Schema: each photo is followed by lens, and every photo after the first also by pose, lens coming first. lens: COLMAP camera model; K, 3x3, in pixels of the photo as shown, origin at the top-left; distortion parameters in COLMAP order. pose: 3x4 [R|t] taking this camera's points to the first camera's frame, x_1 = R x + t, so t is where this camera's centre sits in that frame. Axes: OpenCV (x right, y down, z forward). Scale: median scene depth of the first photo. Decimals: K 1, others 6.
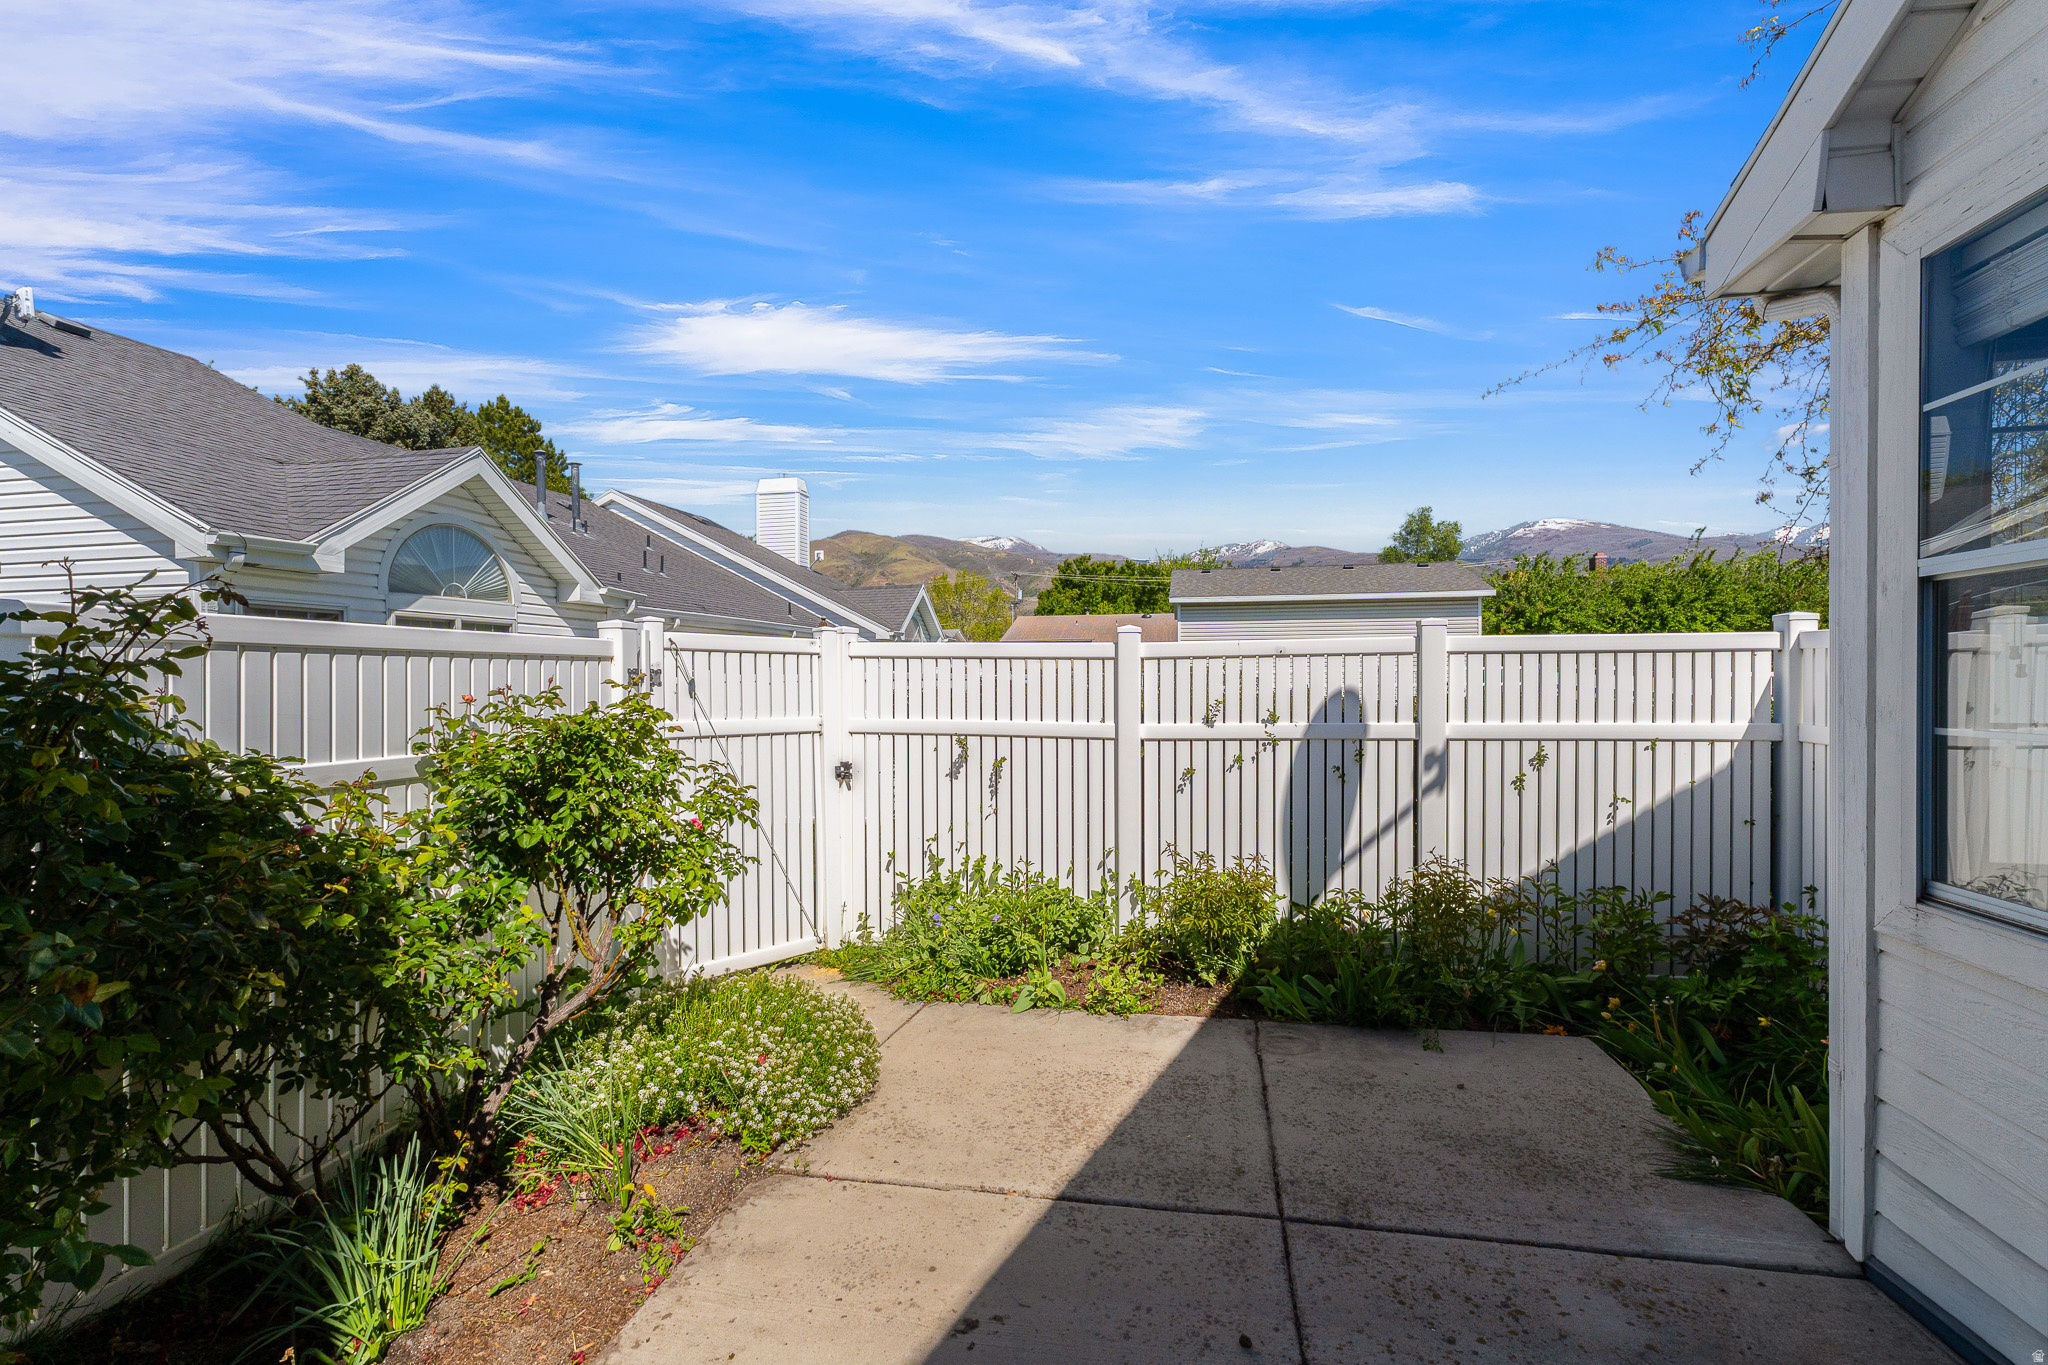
lens RADIAL K [[867.4, 0, 1027.7], [0, 867.4, 686.5], [0, 0, 1]] dist [0.009005, -0.001200]
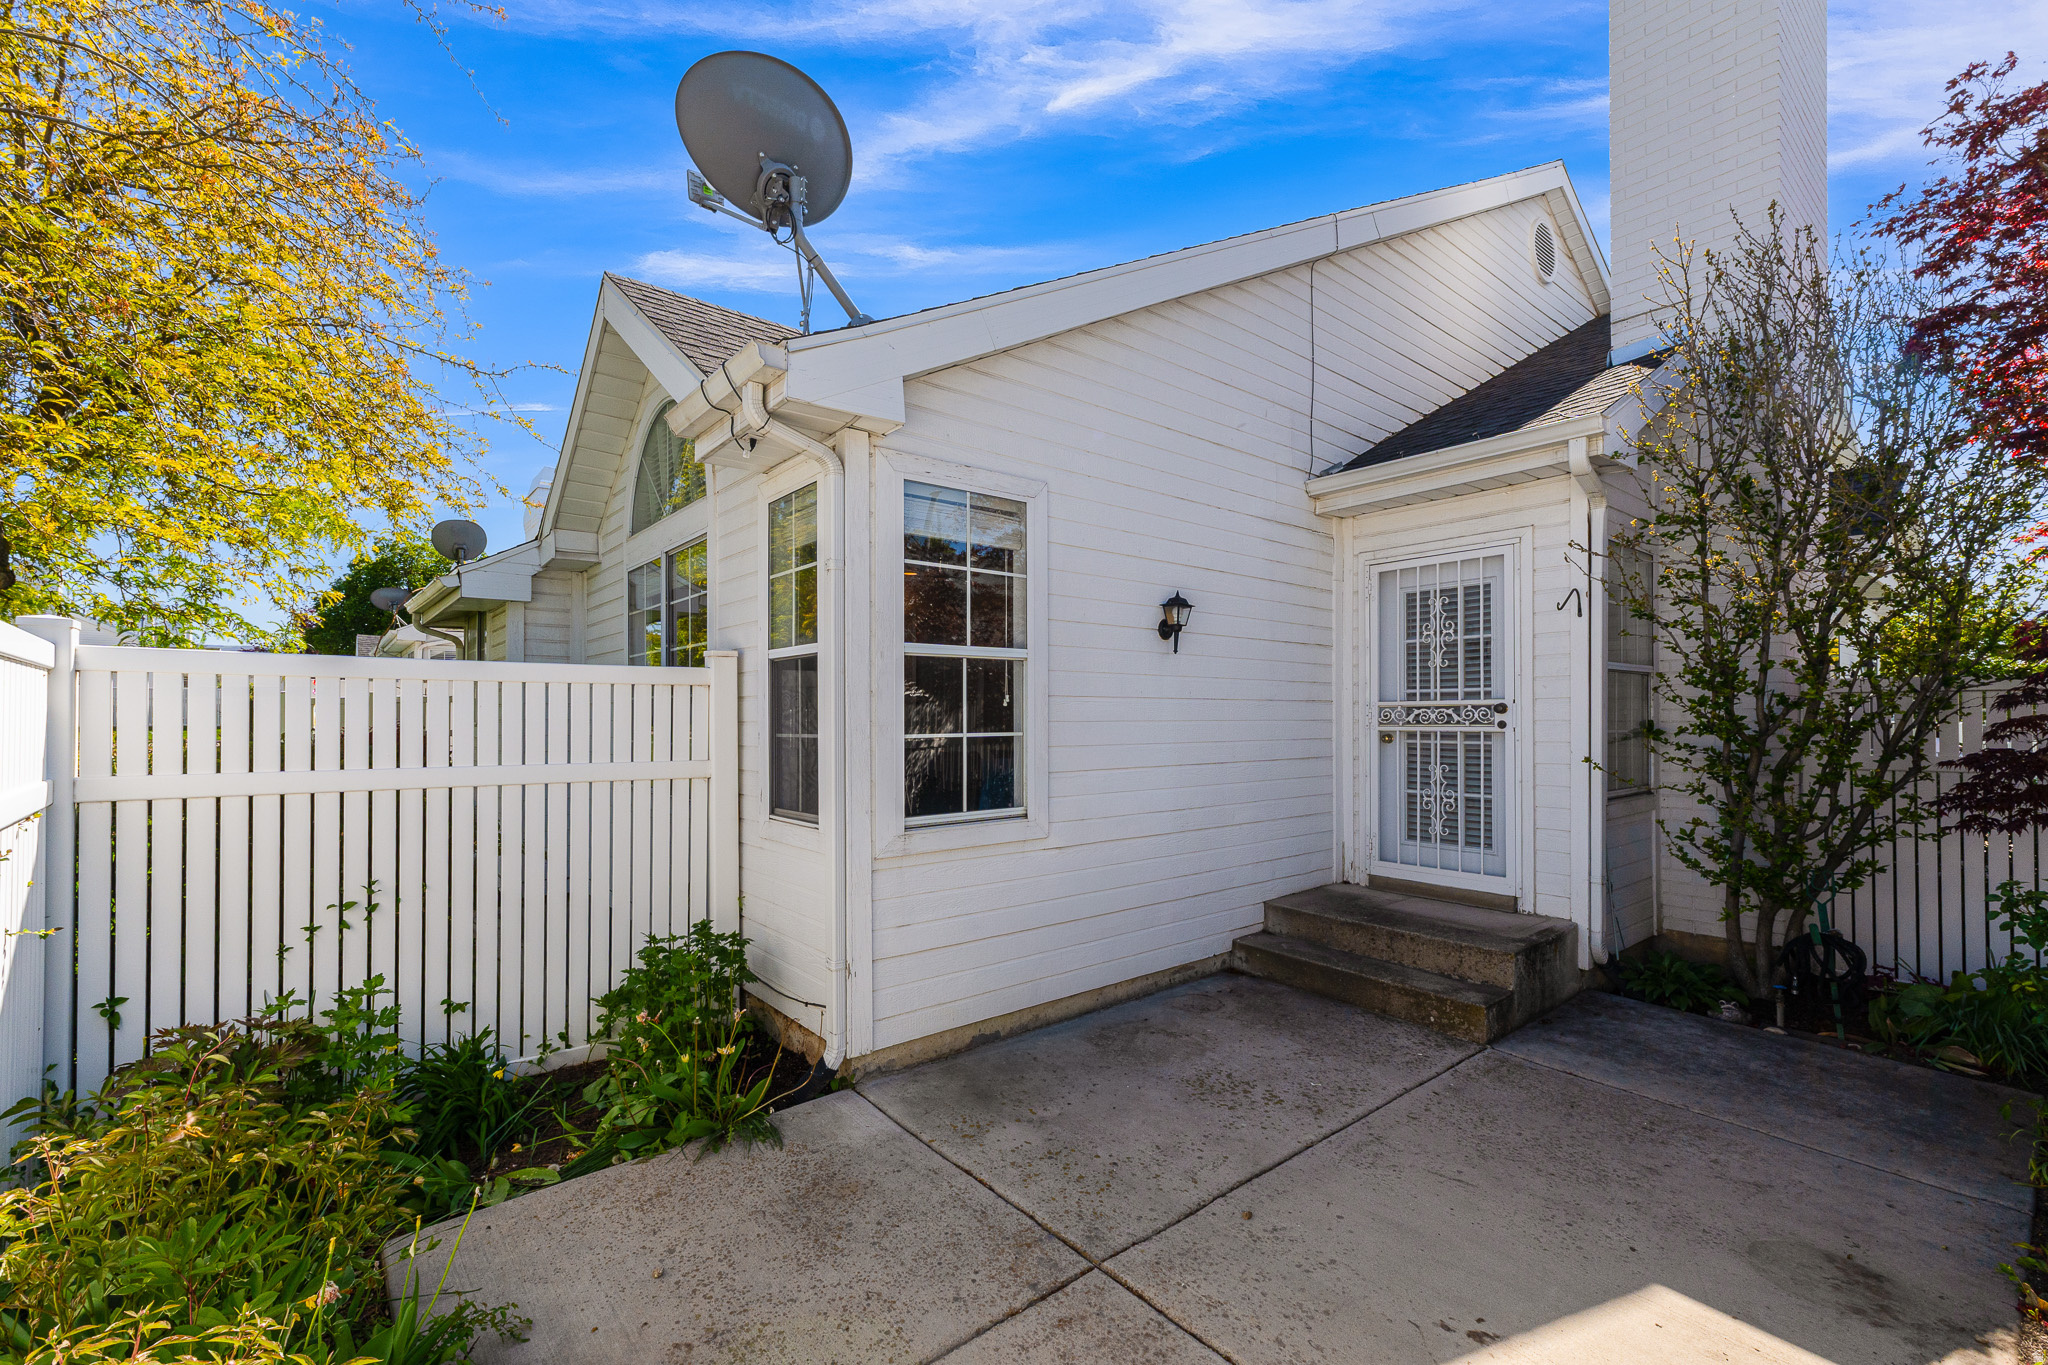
lens RADIAL K [[867.4, 0, 1031.6], [0, 867.4, 702.0], [0, 0, 1]] dist [0.009005, -0.001200]
pose [[-0.776064, 0.009619, 0.630581, -0.289828], [0.003409, 0.999933, -0.011058, -0.001124], [-0.630645, -0.006432, -0.776044, 1.968843]]
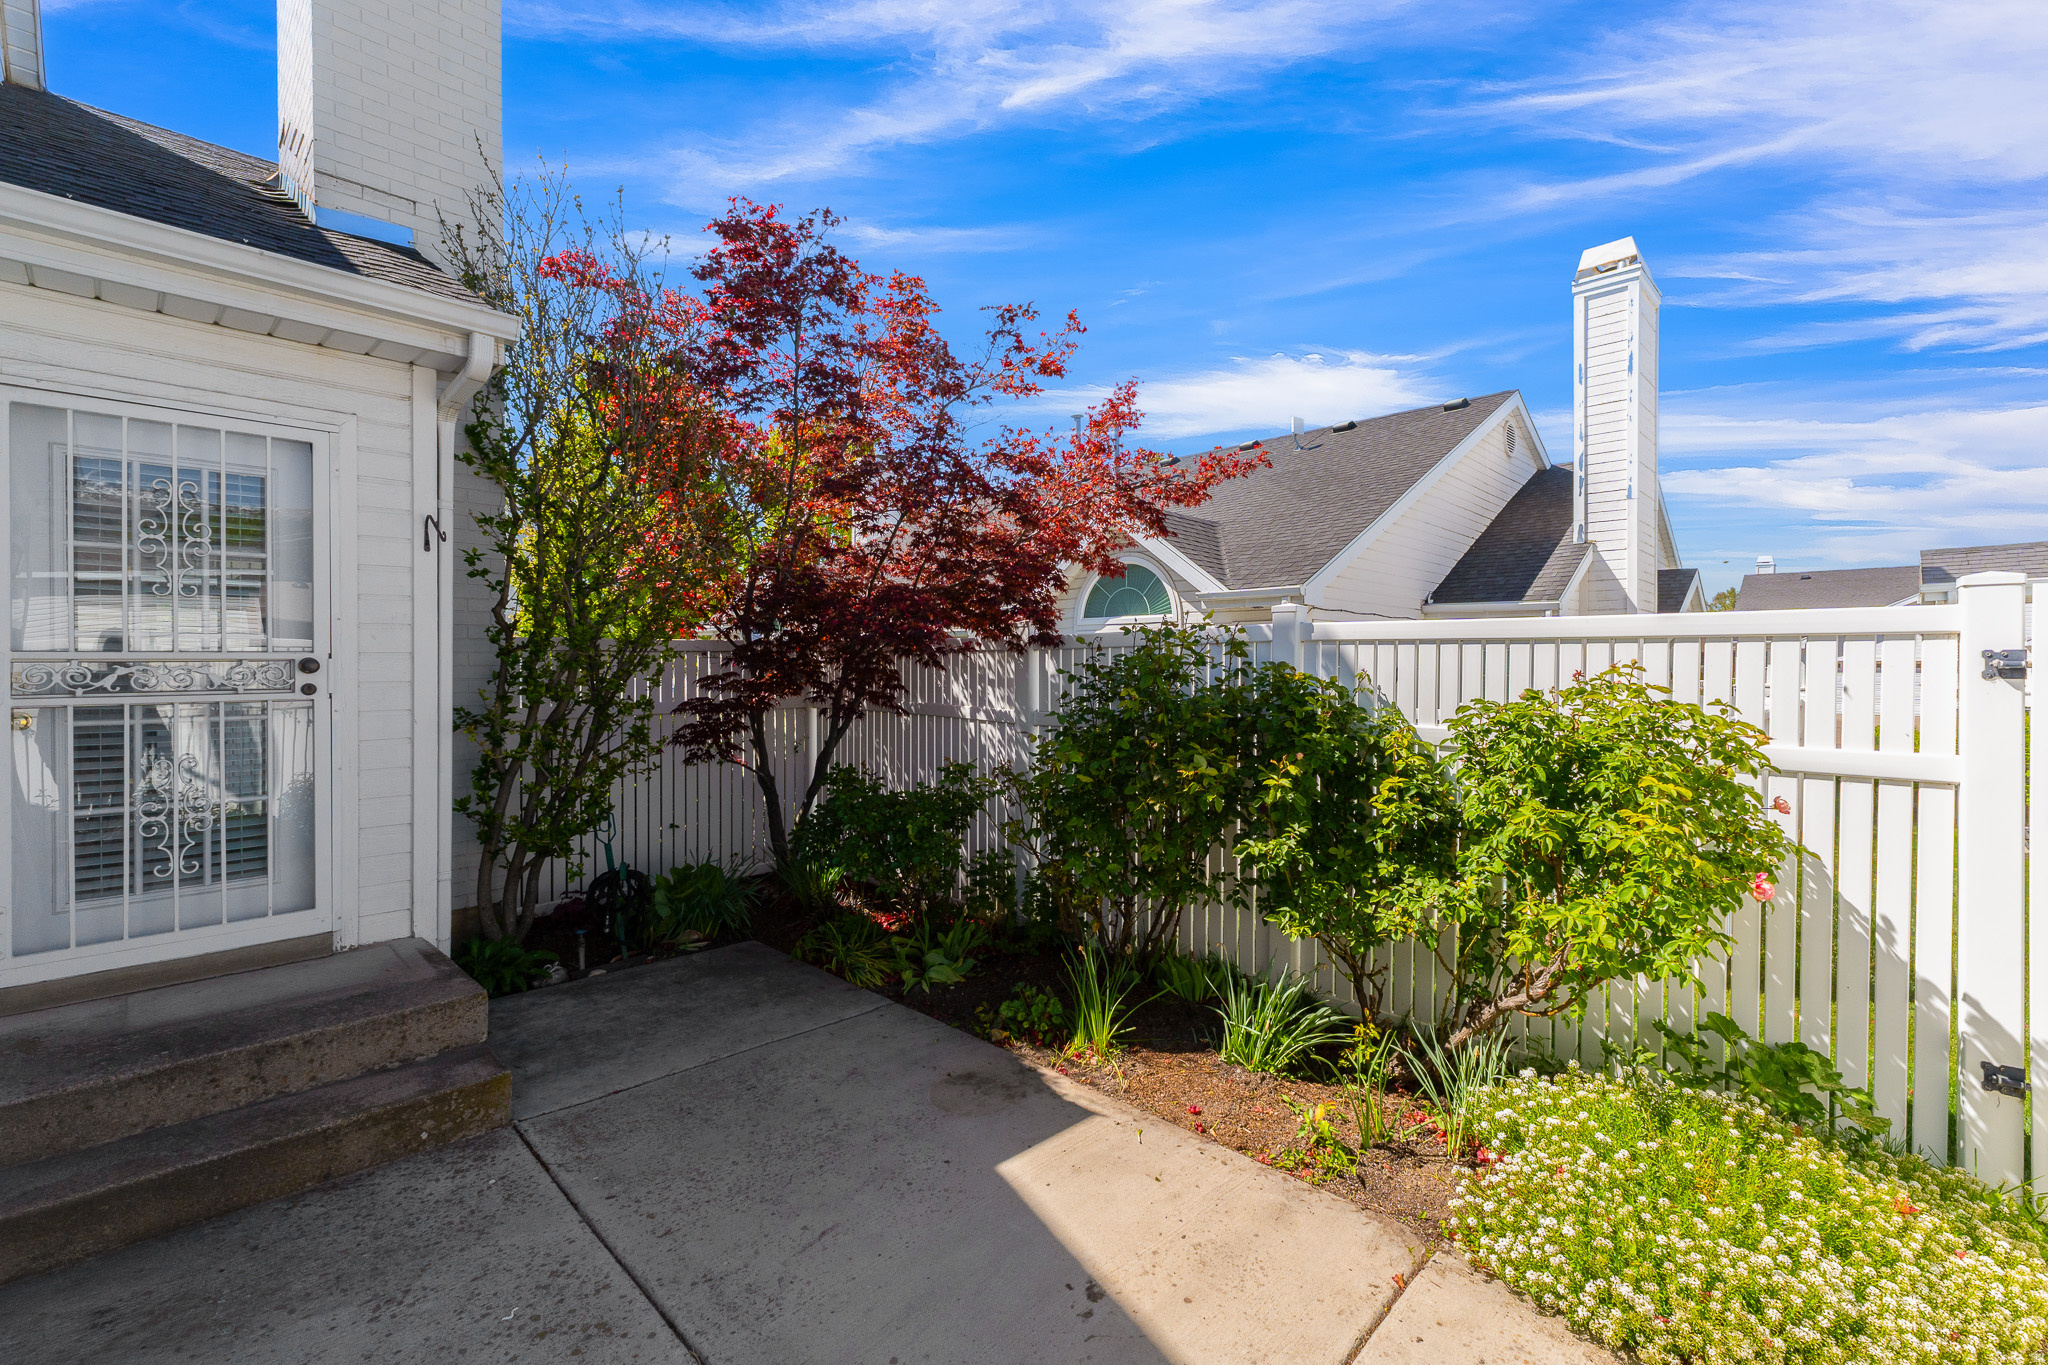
lens RADIAL K [[867.4, 0, 1024.7], [0, 867.4, 673.4], [0, 0, 1]] dist [0.009005, -0.001200]
pose [[-0.543004, 0.007423, -0.839697, 0.782301], [-0.006656, 0.999891, 0.013143, -0.020478], [0.839703, 0.012726, -0.542896, 1.373515]]
